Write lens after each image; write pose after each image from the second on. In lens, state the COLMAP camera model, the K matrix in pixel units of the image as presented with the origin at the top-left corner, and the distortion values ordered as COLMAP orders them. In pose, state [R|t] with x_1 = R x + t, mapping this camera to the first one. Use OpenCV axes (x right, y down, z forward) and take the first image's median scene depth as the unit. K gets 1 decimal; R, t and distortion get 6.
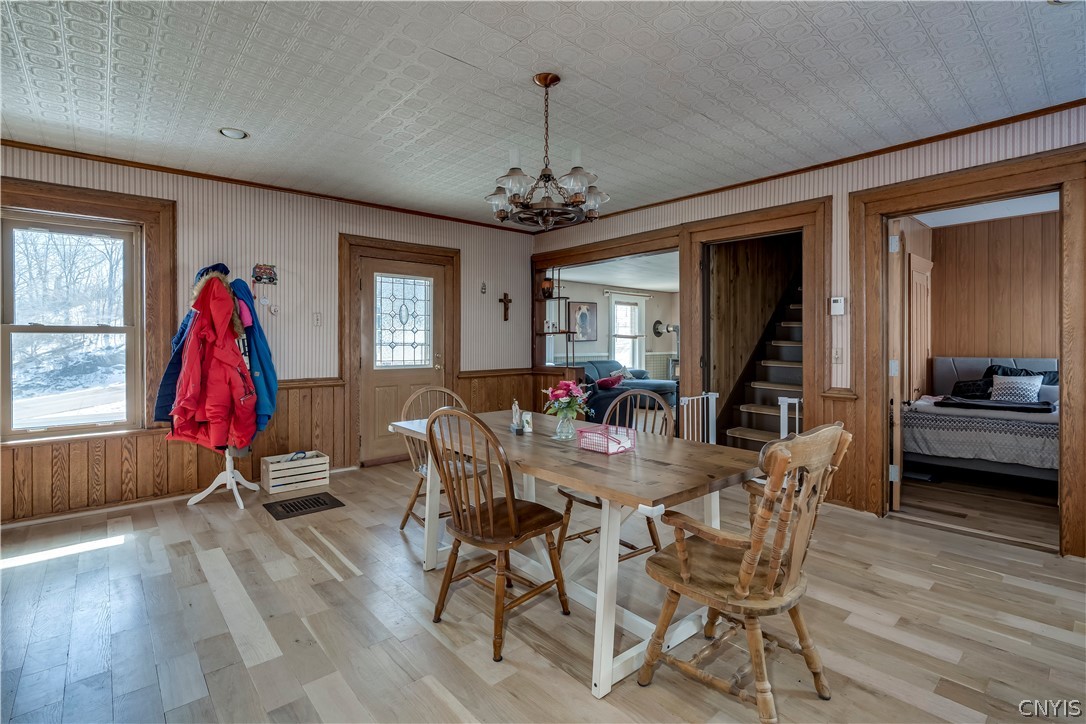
lens RADIAL K [[505.7, 0, 547.9], [0, 505.7, 342.7], [0, 0, 1]] dist [-0.002264, -0.000048]
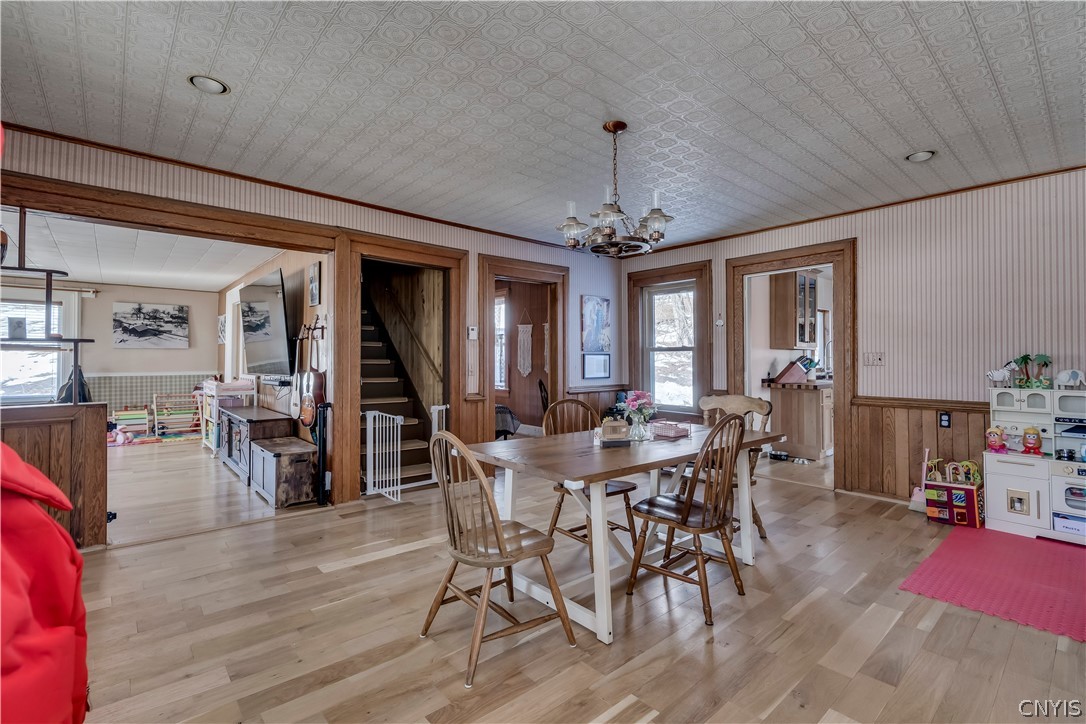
lens RADIAL K [[497.9, 0, 547.0], [0, 497.9, 356.6], [0, 0, 1]] dist [-0.001303, -0.000172]
pose [[0.004118, 0.010683, 0.999934, -0.616716], [-0.001953, 0.999941, -0.010675, 0.002869], [-0.999990, -0.001909, 0.004139, 0.641761]]
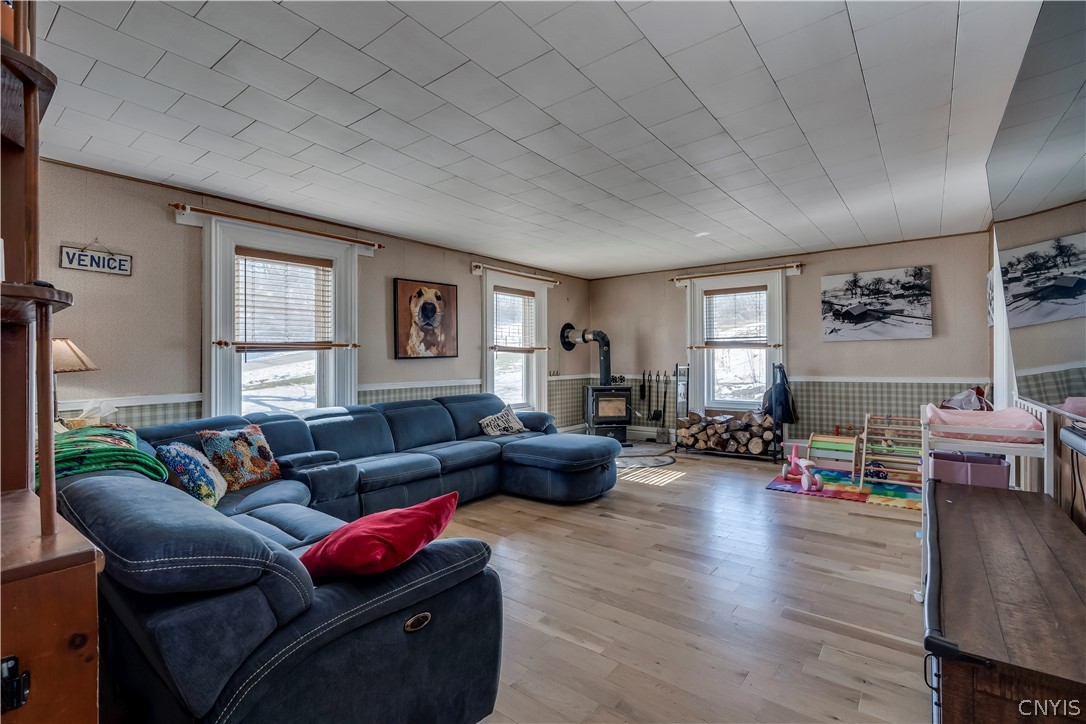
lens RADIAL K [[497.9, 0, 547.0], [0, 497.9, 356.6], [0, 0, 1]] dist [-0.001303, -0.000172]
pose [[0.982200, -0.004609, 0.187783, 0.208265], [0.005574, 0.999974, -0.004613, -0.003419], [-0.187757, 0.005578, 0.982200, 1.081829]]
